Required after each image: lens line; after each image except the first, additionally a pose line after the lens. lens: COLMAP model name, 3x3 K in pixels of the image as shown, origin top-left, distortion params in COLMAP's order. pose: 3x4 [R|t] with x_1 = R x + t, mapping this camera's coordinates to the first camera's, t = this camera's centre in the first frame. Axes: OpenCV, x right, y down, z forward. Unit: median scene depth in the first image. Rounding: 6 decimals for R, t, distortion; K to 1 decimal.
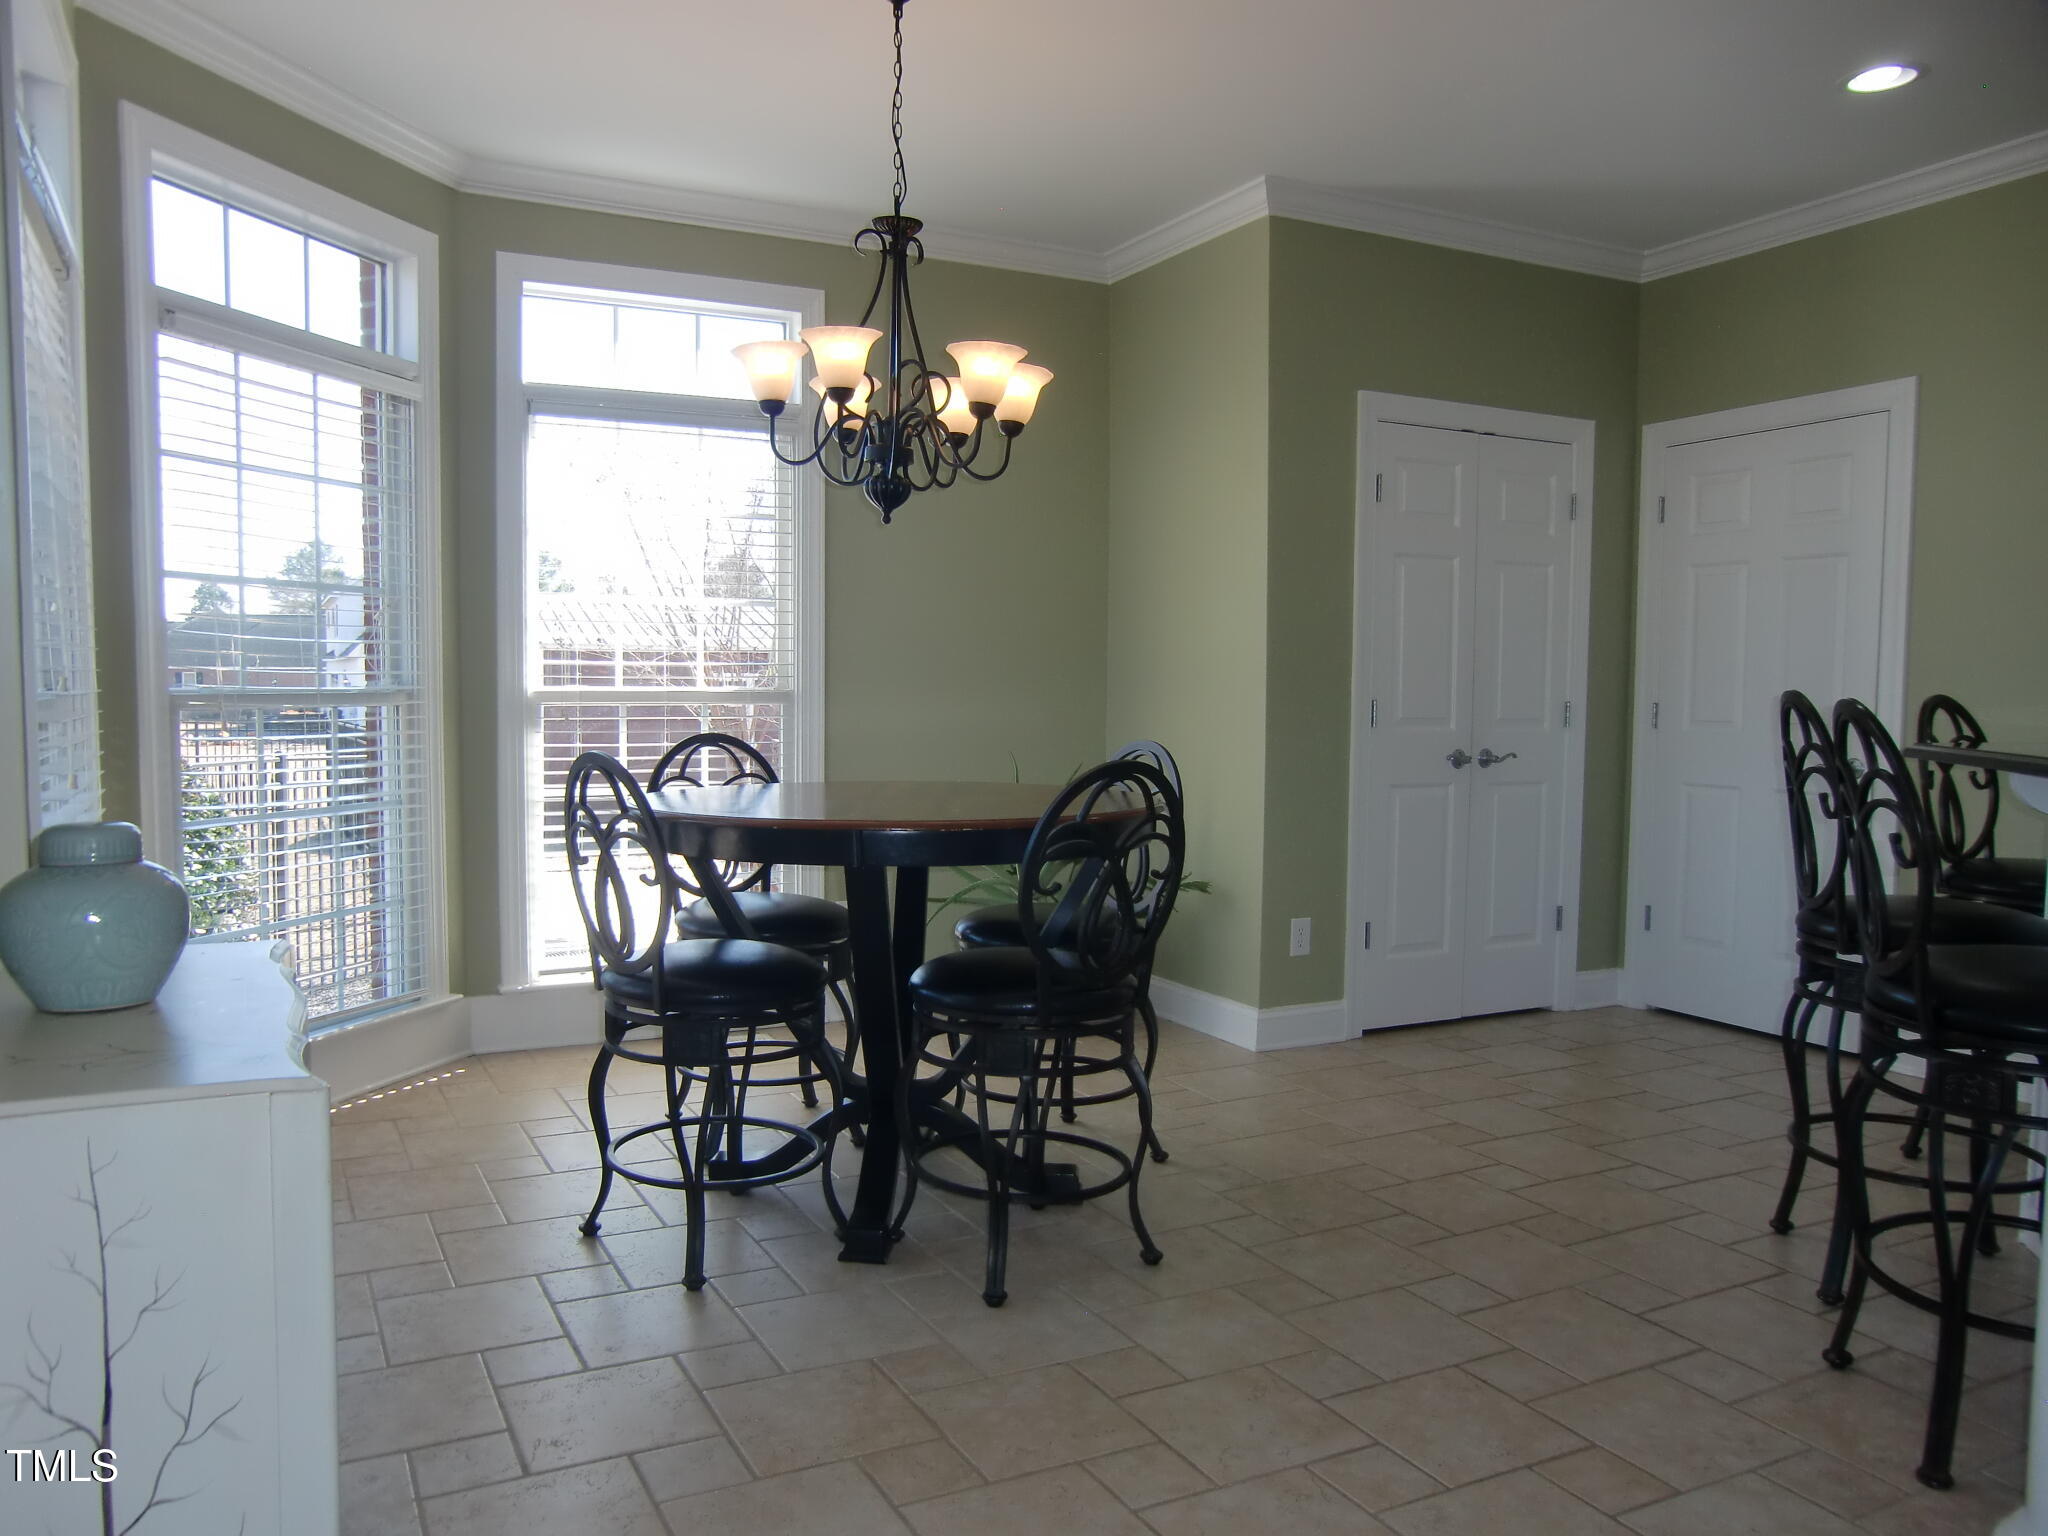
lens RADIAL K [[1441.1, 0, 1024.0], [0, 1441.1, 768.0], [0, 0, 1]] dist [-0.070141, 0.071706]
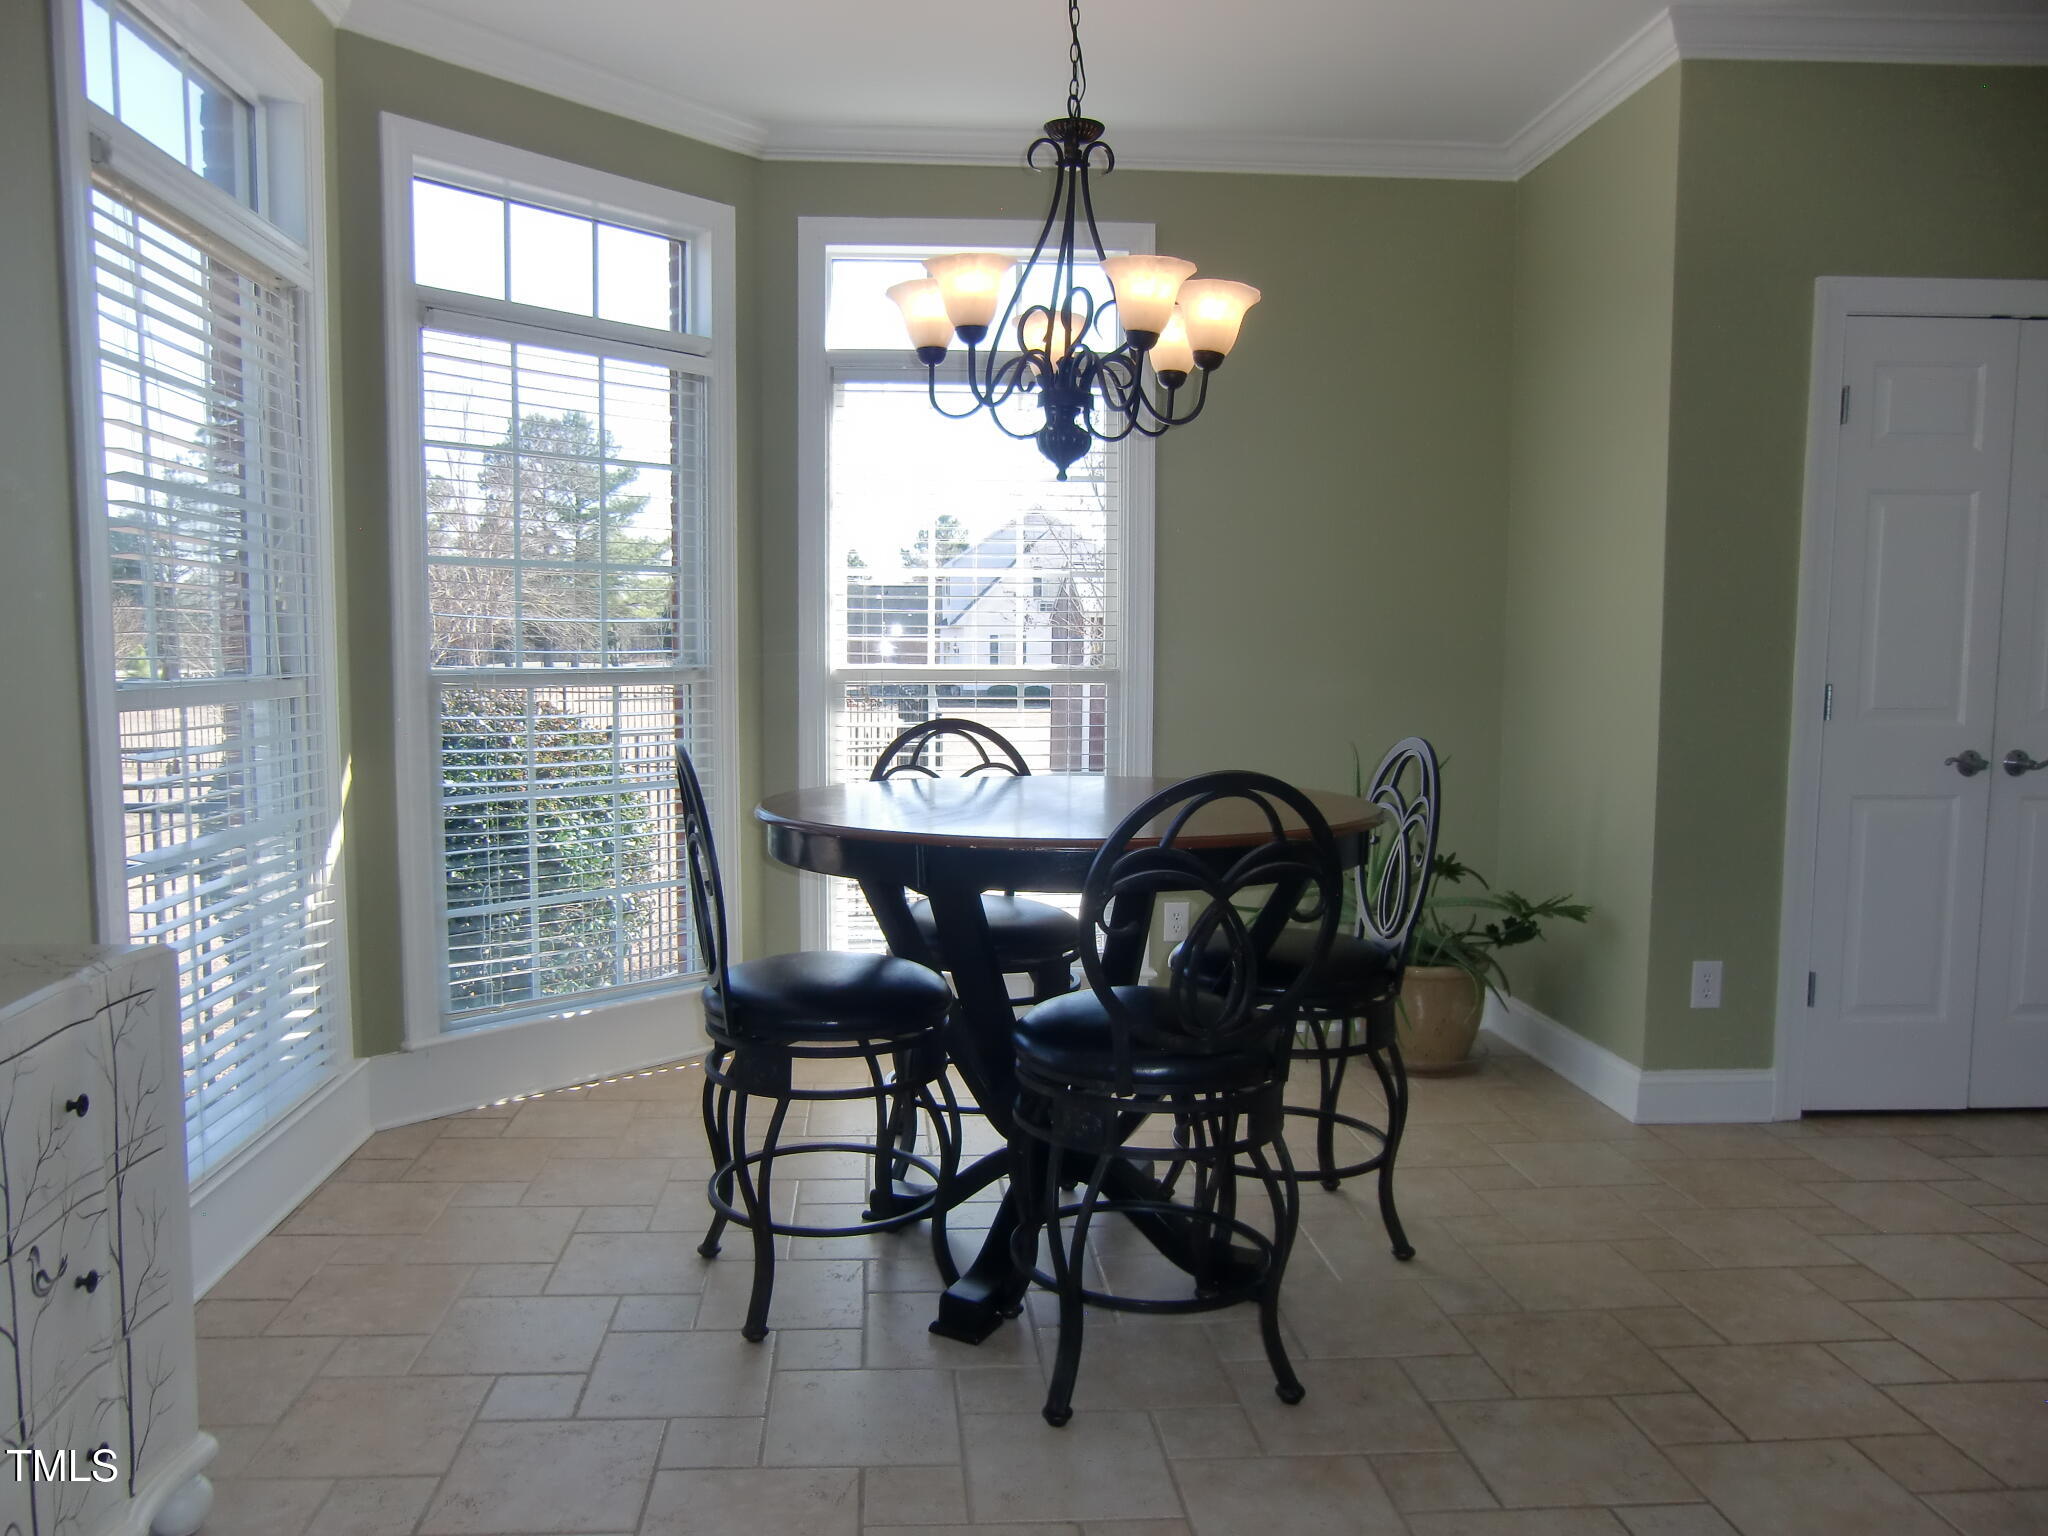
lens RADIAL K [[1470.7, 0, 1024.0], [0, 1470.7, 768.0], [0, 0, 1]] dist [-0.066659, 0.073831]
pose [[0.921197, 0.028726, -0.388034, 0.176706], [-0.020669, 0.999476, 0.024922, -0.015519], [0.388546, -0.014937, 0.921308, 0.141069]]
